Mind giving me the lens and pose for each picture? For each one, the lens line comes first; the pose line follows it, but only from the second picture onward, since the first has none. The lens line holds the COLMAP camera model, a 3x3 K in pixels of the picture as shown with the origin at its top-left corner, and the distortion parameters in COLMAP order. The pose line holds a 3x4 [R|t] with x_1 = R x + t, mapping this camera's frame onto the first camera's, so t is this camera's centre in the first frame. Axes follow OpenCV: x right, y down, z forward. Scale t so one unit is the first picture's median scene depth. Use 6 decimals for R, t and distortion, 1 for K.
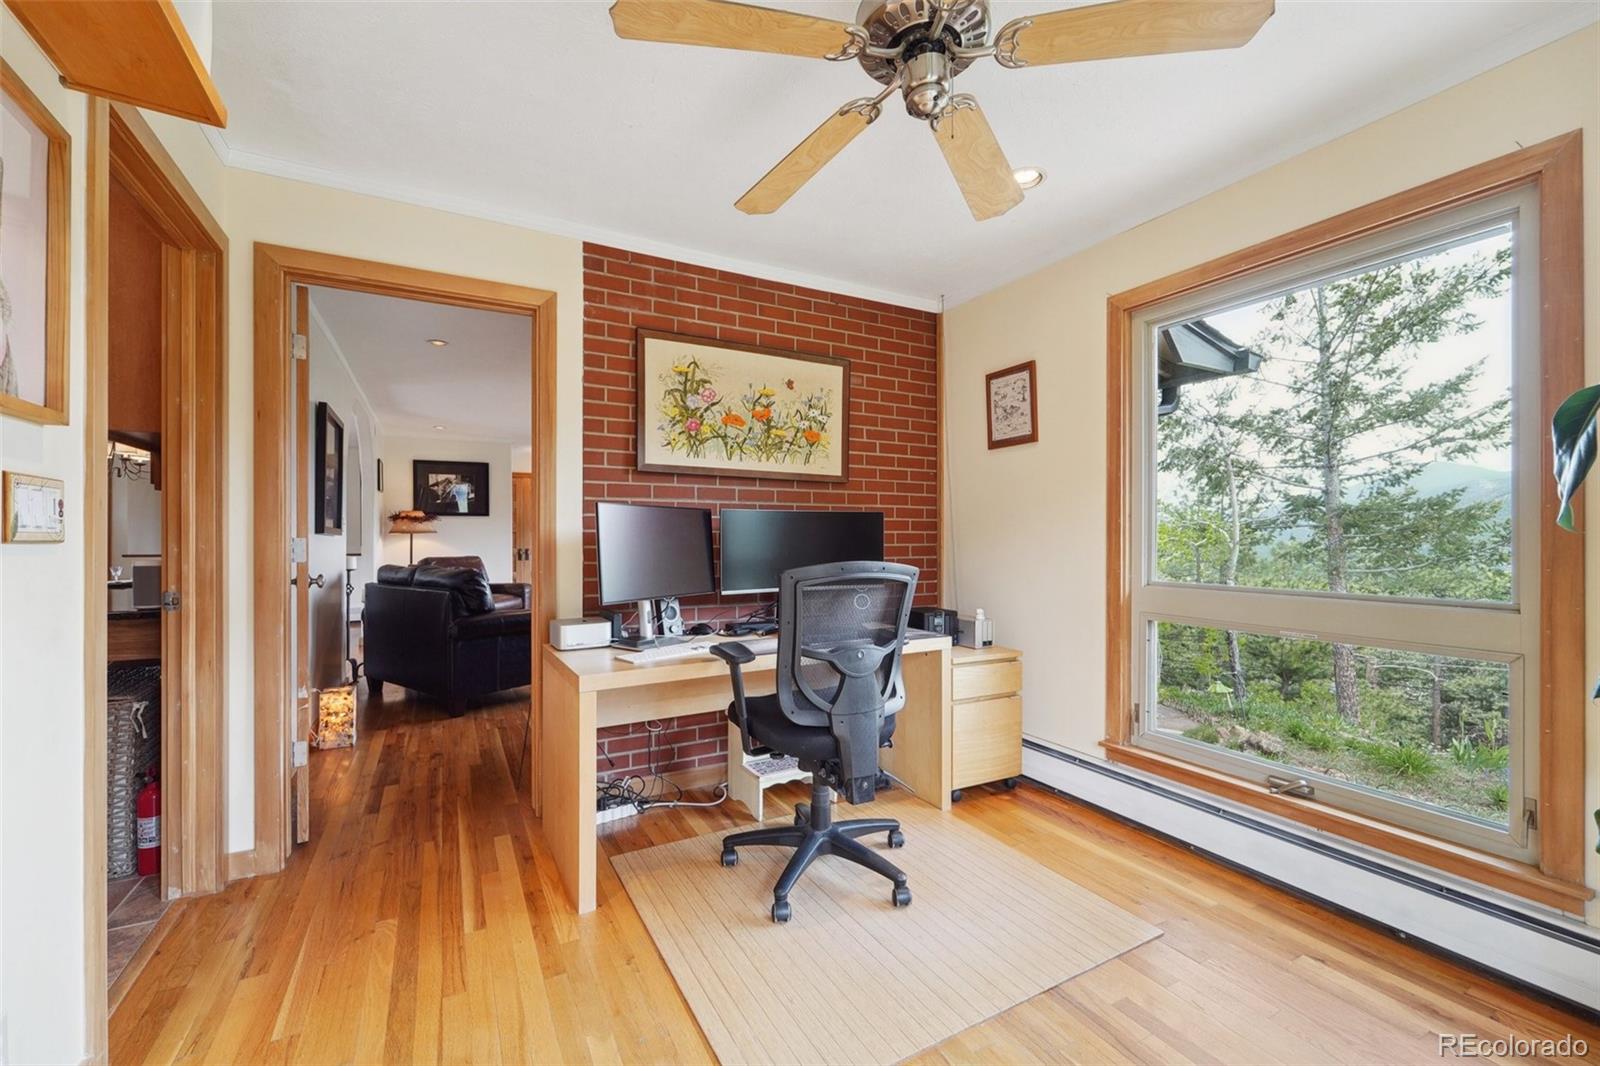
lens RADIAL K [[662.7, 0, 799.5], [0, 662.7, 539.2], [0, 0, 1]] dist [0.004193, -0.000282]
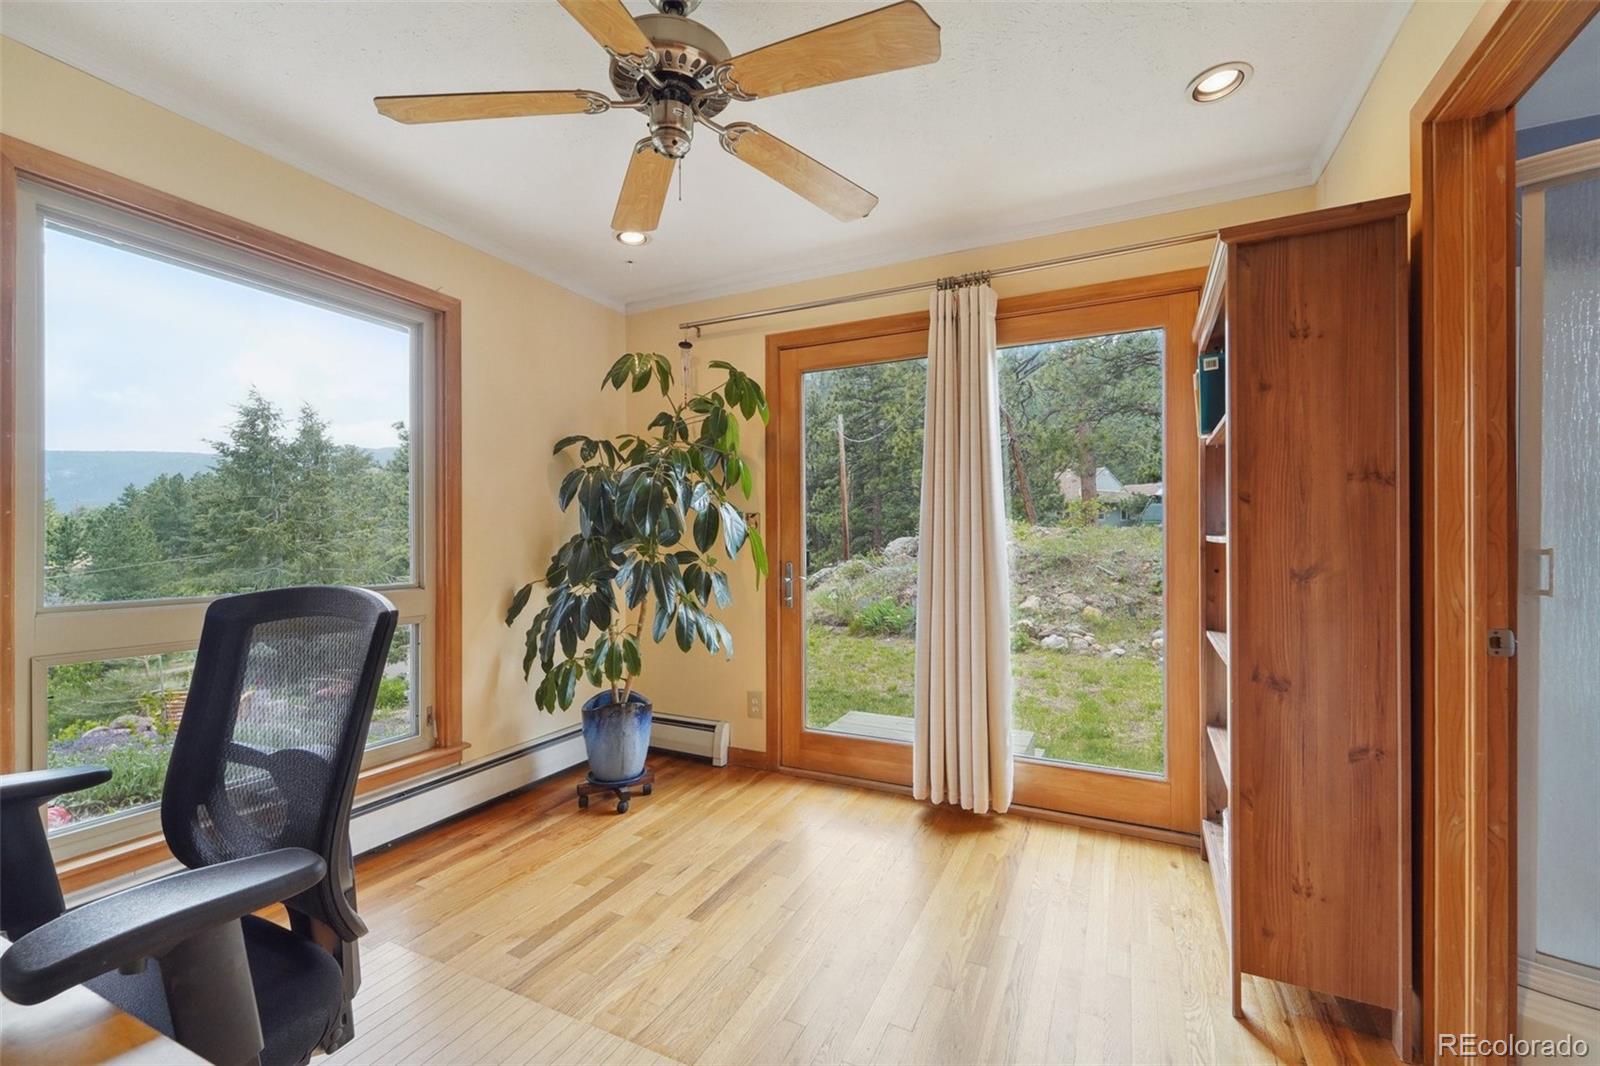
lens RADIAL K [[662.7, 0, 799.5], [0, 662.7, 539.2], [0, 0, 1]] dist [0.004193, -0.000282]
pose [[-0.580111, -0.002255, 0.814534, -0.688302], [0.000045, 0.999996, 0.002801, -0.007179], [-0.814537, 0.001662, -0.580109, 1.230949]]
